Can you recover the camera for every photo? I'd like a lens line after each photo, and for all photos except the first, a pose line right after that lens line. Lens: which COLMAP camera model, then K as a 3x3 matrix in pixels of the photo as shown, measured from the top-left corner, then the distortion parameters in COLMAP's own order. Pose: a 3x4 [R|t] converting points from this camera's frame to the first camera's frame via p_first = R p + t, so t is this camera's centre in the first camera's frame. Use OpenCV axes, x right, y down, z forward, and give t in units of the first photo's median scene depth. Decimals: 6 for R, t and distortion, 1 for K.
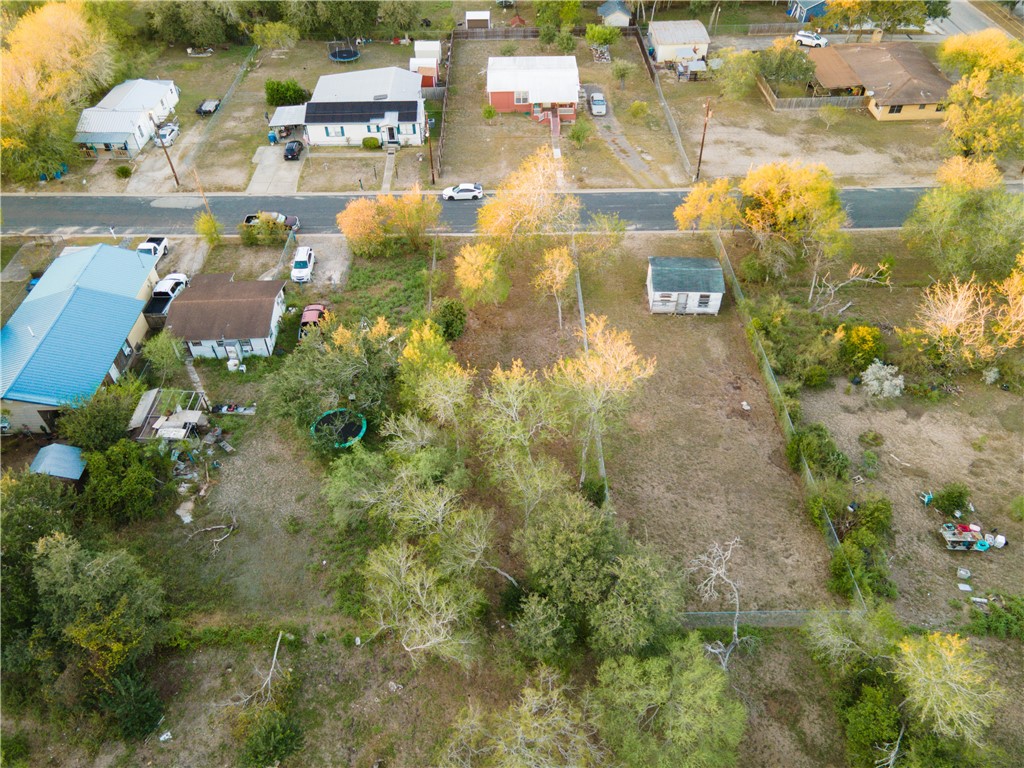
lens RADIAL K [[749.7, 0, 513.3], [0, 749.7, 392.1], [0, 0, 1]] dist [0.010650, 0.062659]
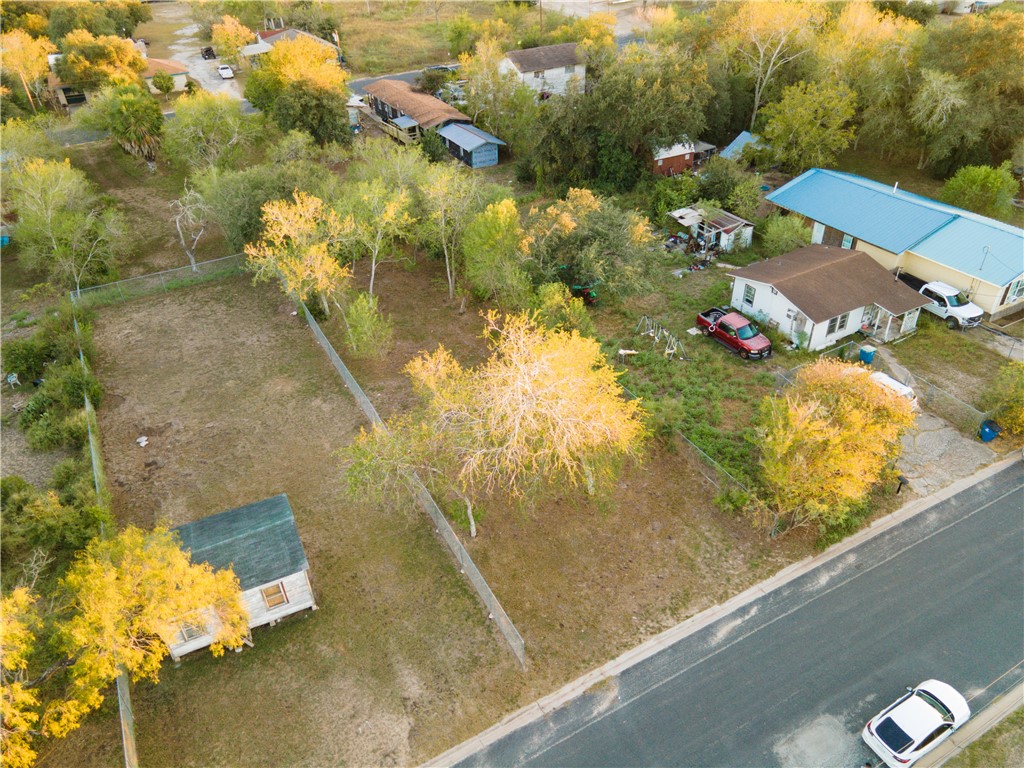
lens RADIAL K [[749.7, 0, 513.3], [0, 749.7, 392.1], [0, 0, 1]] dist [0.010650, 0.062659]
pose [[-0.885740, 0.303738, -0.351010, 0.164792], [-0.289175, 0.230455, 0.929122, -0.557590], [0.363102, 0.924464, -0.116290, 0.832699]]
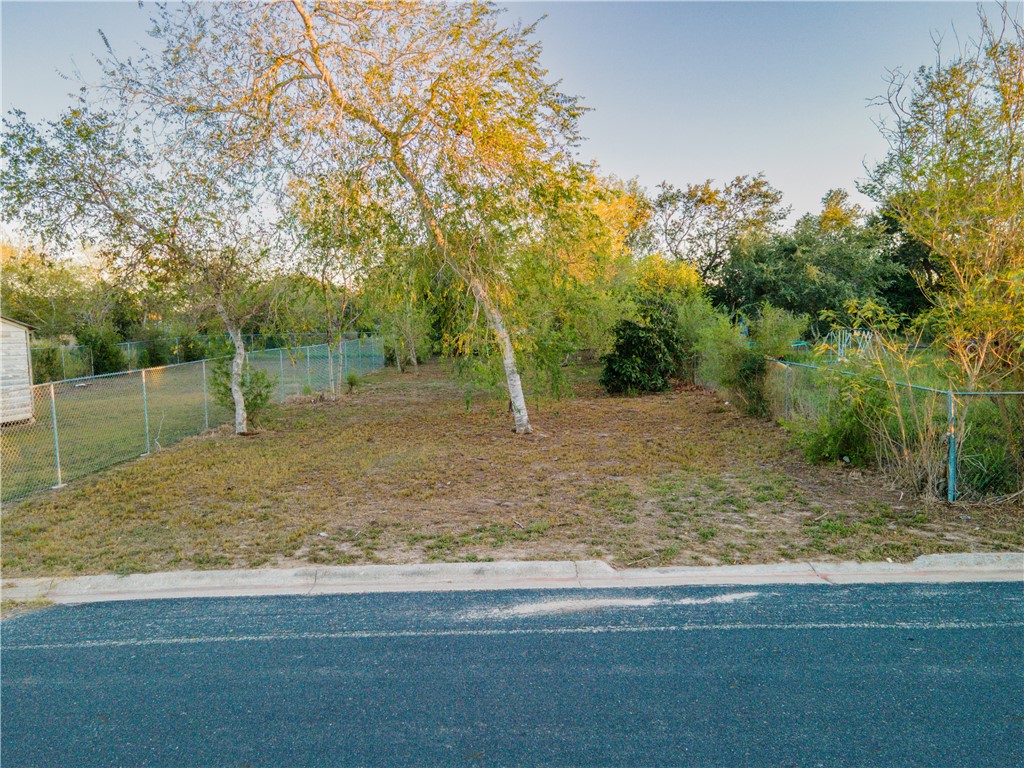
lens RADIAL K [[749.7, 0, 513.3], [0, 749.7, 392.1], [0, 0, 1]] dist [0.010650, 0.062659]
pose [[-0.999170, 0.026891, 0.030586, -0.026421], [0.040716, 0.642788, 0.764961, -0.288125], [0.000910, 0.765572, -0.643350, 0.977067]]
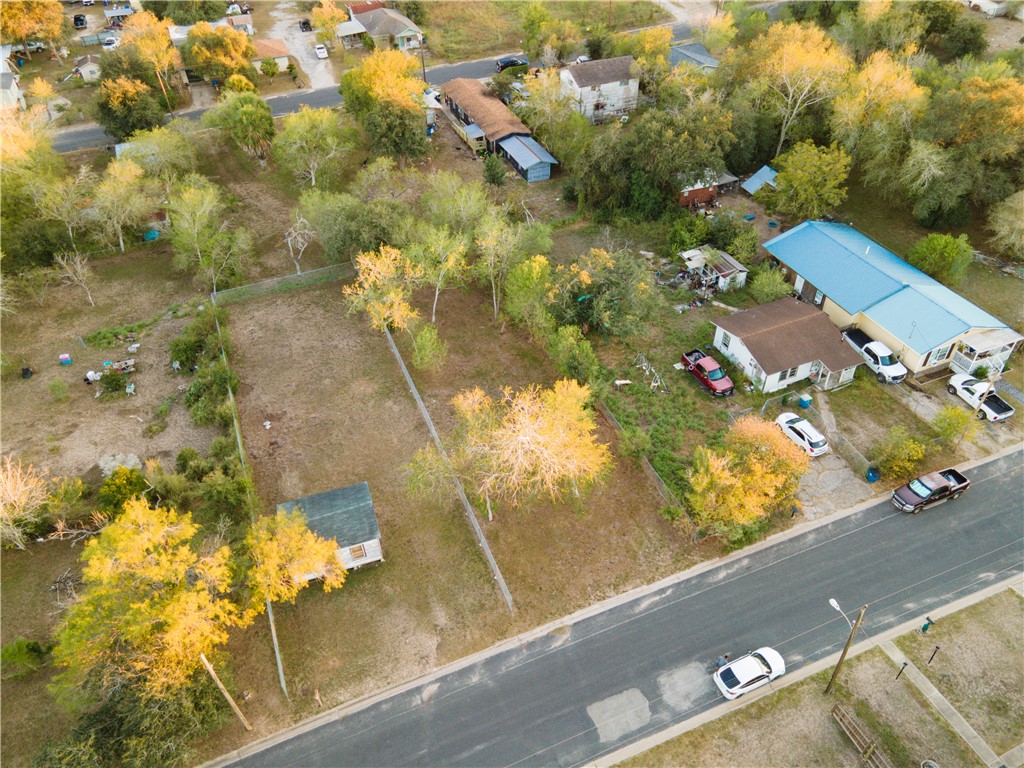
lens RADIAL K [[749.7, 0, 513.3], [0, 749.7, 392.1], [0, 0, 1]] dist [0.010650, 0.062659]
pose [[-0.931414, 0.268081, -0.246171, 0.167371], [-0.225970, 0.104274, 0.968537, -0.762186], [0.285316, 0.957737, -0.036544, 0.774767]]
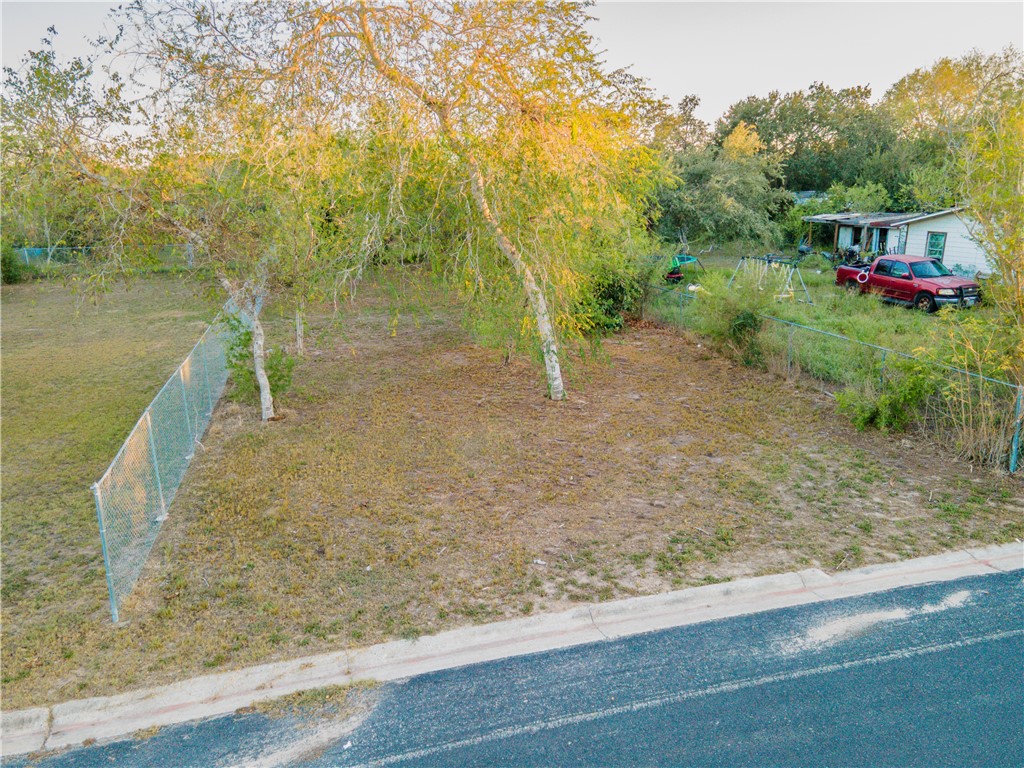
lens RADIAL K [[749.7, 0, 513.3], [0, 749.7, 392.1], [0, 0, 1]] dist [0.010650, 0.062659]
pose [[-0.971437, 0.092830, -0.218384, 0.036193], [-0.140897, 0.514868, 0.845612, -0.304487], [0.190938, 0.852229, -0.487082, 0.954375]]
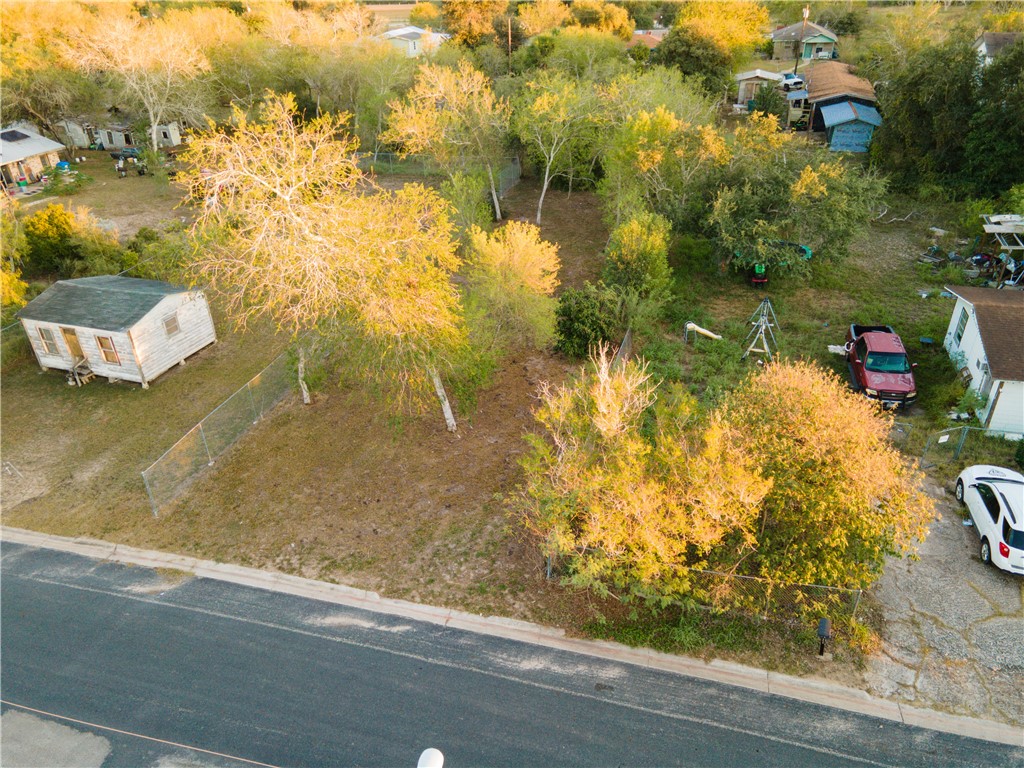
lens RADIAL K [[749.7, 0, 513.3], [0, 749.7, 392.1], [0, 0, 1]] dist [0.010650, 0.062659]
pose [[-0.951920, -0.113772, 0.284437, -0.146899], [0.244161, 0.279005, 0.928731, -0.446414], [-0.185023, 0.953526, -0.237812, 0.915670]]
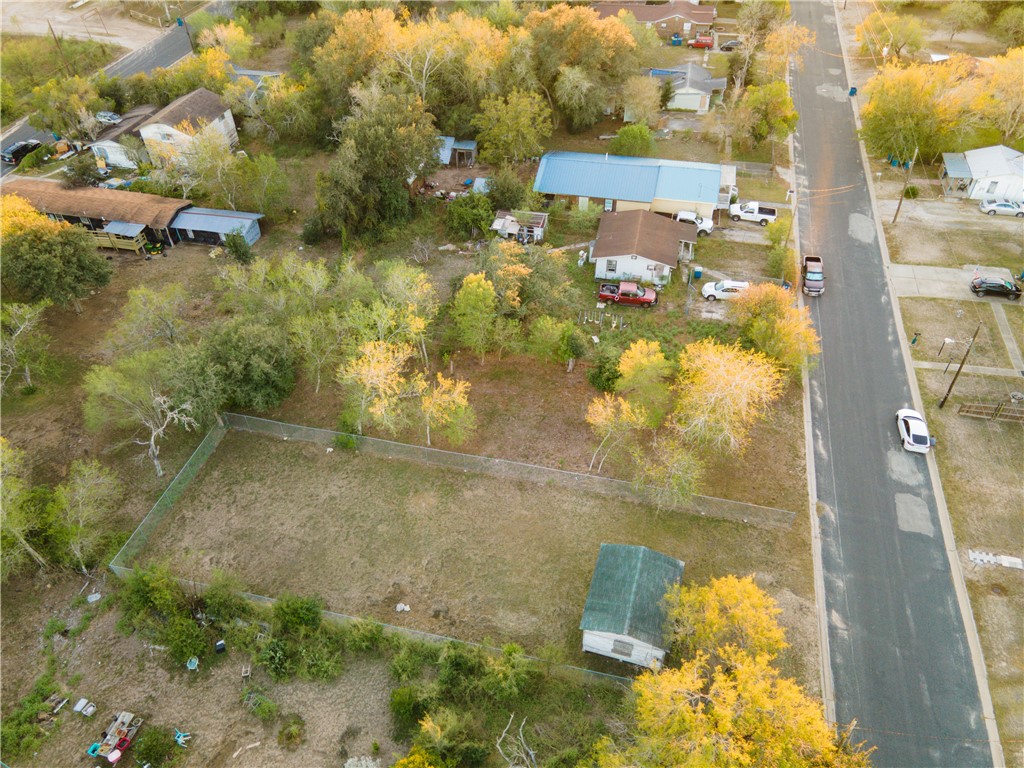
lens RADIAL K [[749.7, 0, 513.3], [0, 749.7, 392.1], [0, 0, 1]] dist [0.010650, 0.062659]
pose [[-0.247918, 0.669962, -0.699776, 0.490621], [-0.662042, 0.410183, 0.627256, -0.471927], [0.707275, 0.618789, 0.341851, 0.470358]]
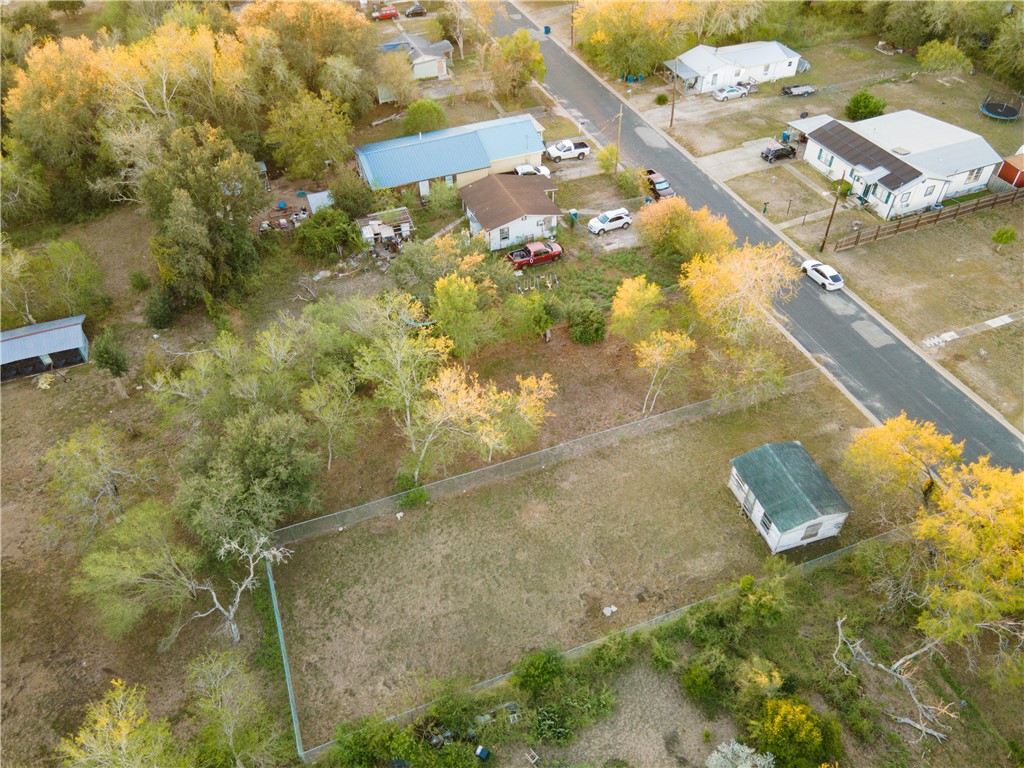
lens RADIAL K [[749.7, 0, 513.3], [0, 749.7, 392.1], [0, 0, 1]] dist [0.010650, 0.062659]
pose [[0.348151, 0.660685, -0.665047, 0.455116], [-0.645163, 0.683560, 0.341335, -0.238615], [0.680114, 0.310228, 0.664231, 0.246240]]
